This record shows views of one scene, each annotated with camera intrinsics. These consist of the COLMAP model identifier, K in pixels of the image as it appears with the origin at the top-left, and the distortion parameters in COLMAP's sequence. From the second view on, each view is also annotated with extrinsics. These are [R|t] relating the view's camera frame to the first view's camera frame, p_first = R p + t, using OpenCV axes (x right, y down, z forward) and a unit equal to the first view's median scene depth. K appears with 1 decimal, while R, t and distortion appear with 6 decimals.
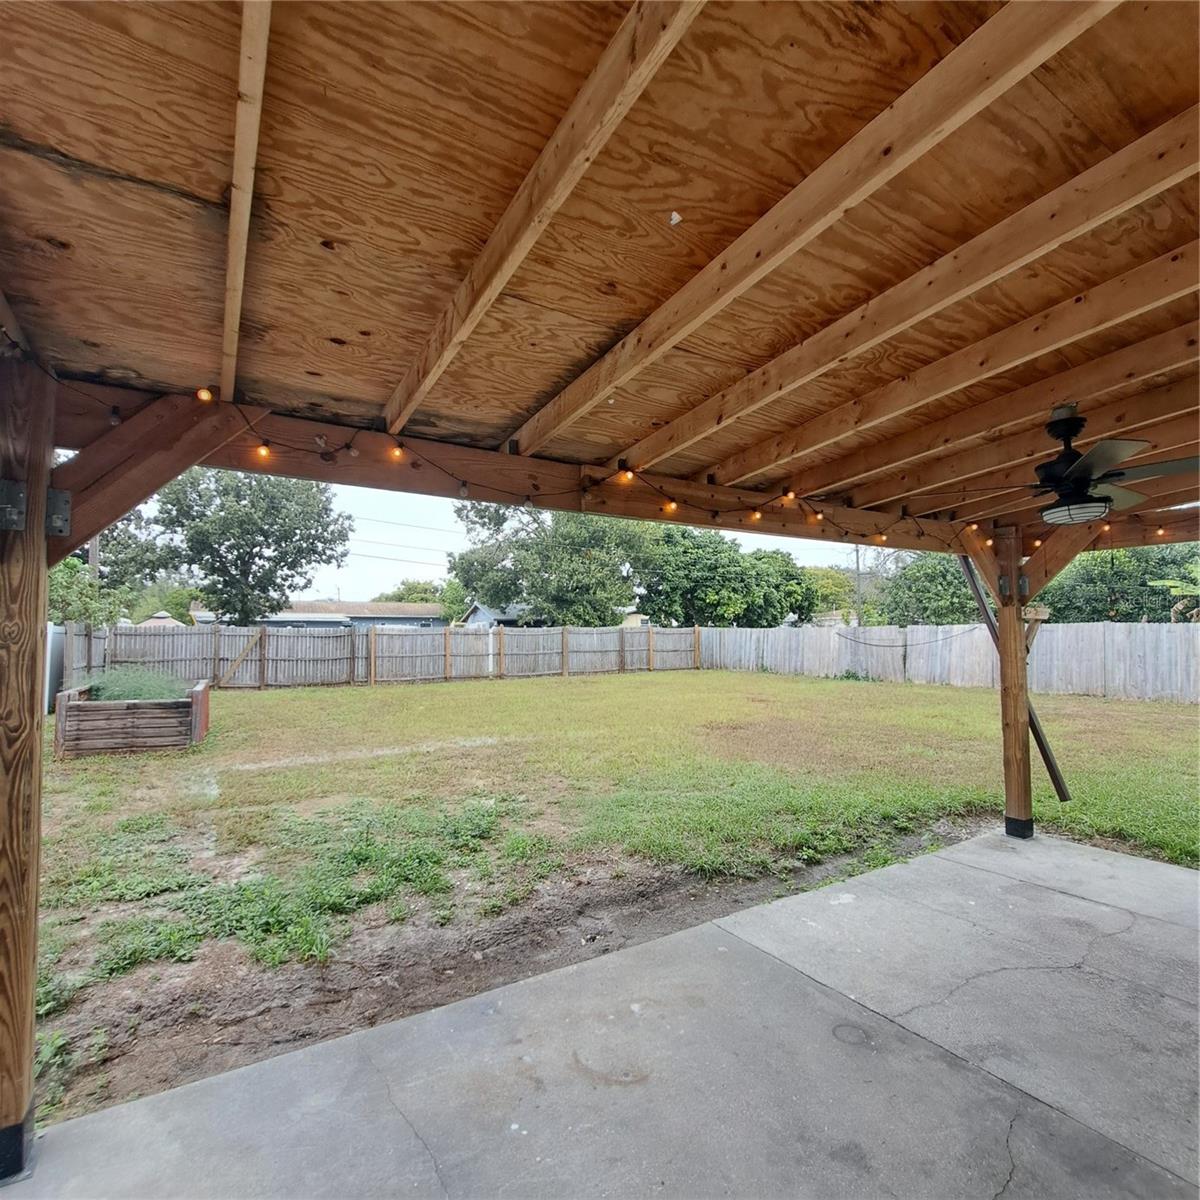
lens RADIAL K [[633.5, 0, 602.9], [0, 633.5, 598.8], [0, 0, 1]] dist [-0.003088, -0.009962]
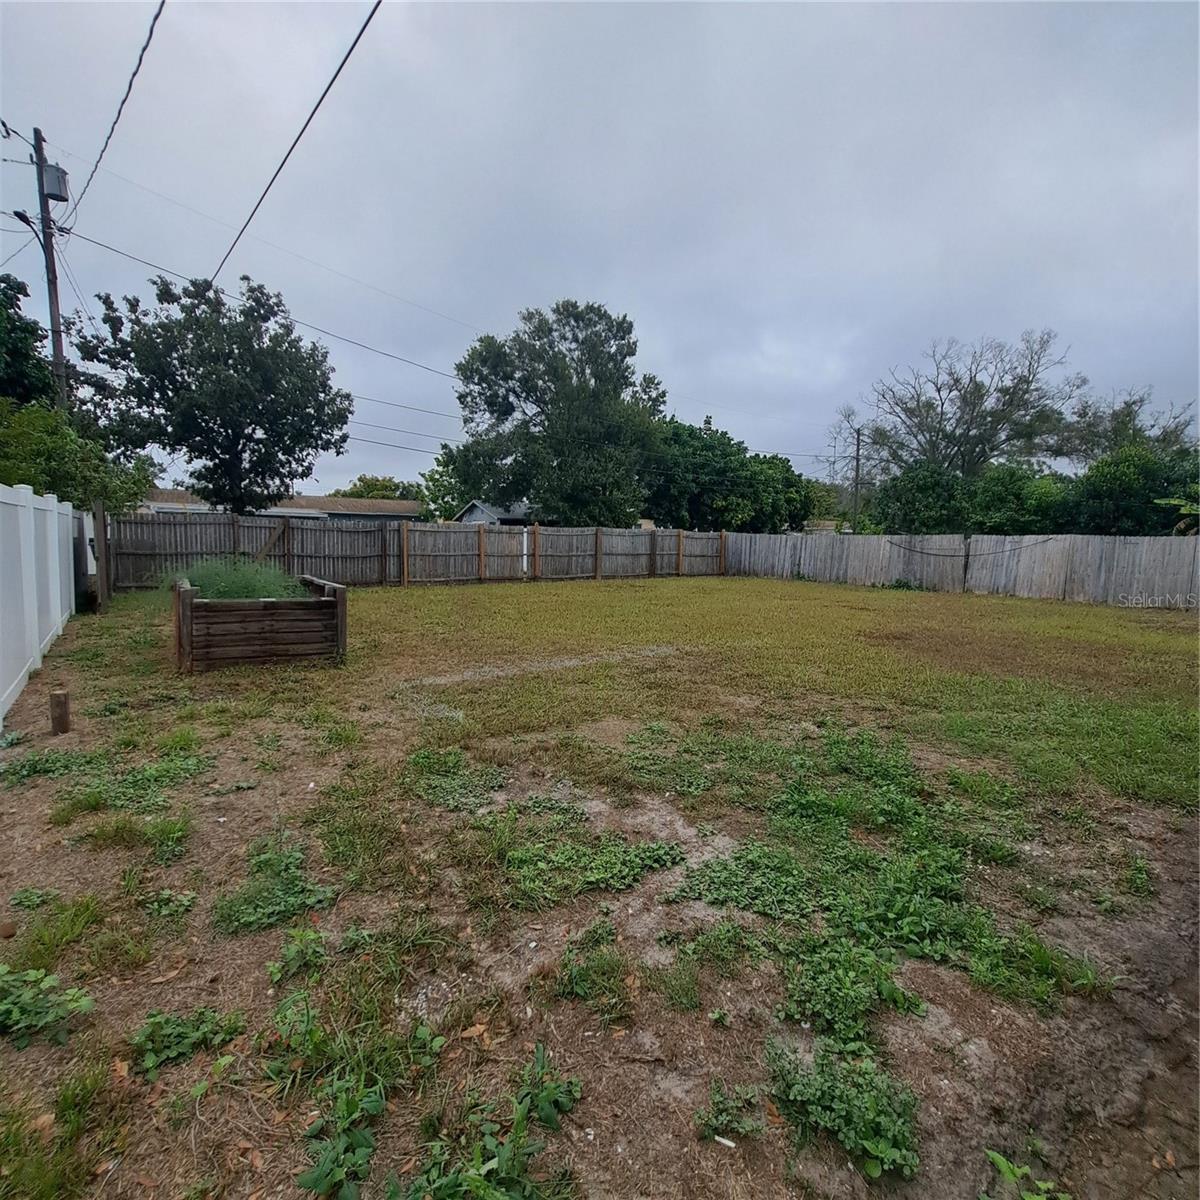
lens RADIAL K [[633.0, 0, 600.0], [0, 633.0, 600.0], [0, 0, 1]] dist [-0.004821, -0.006475]
pose [[0.995851, 0.016211, 0.089540, -0.177792], [-0.029402, 0.988545, 0.148037, 0.014597], [-0.086114, -0.150055, 0.984920, 0.078968]]
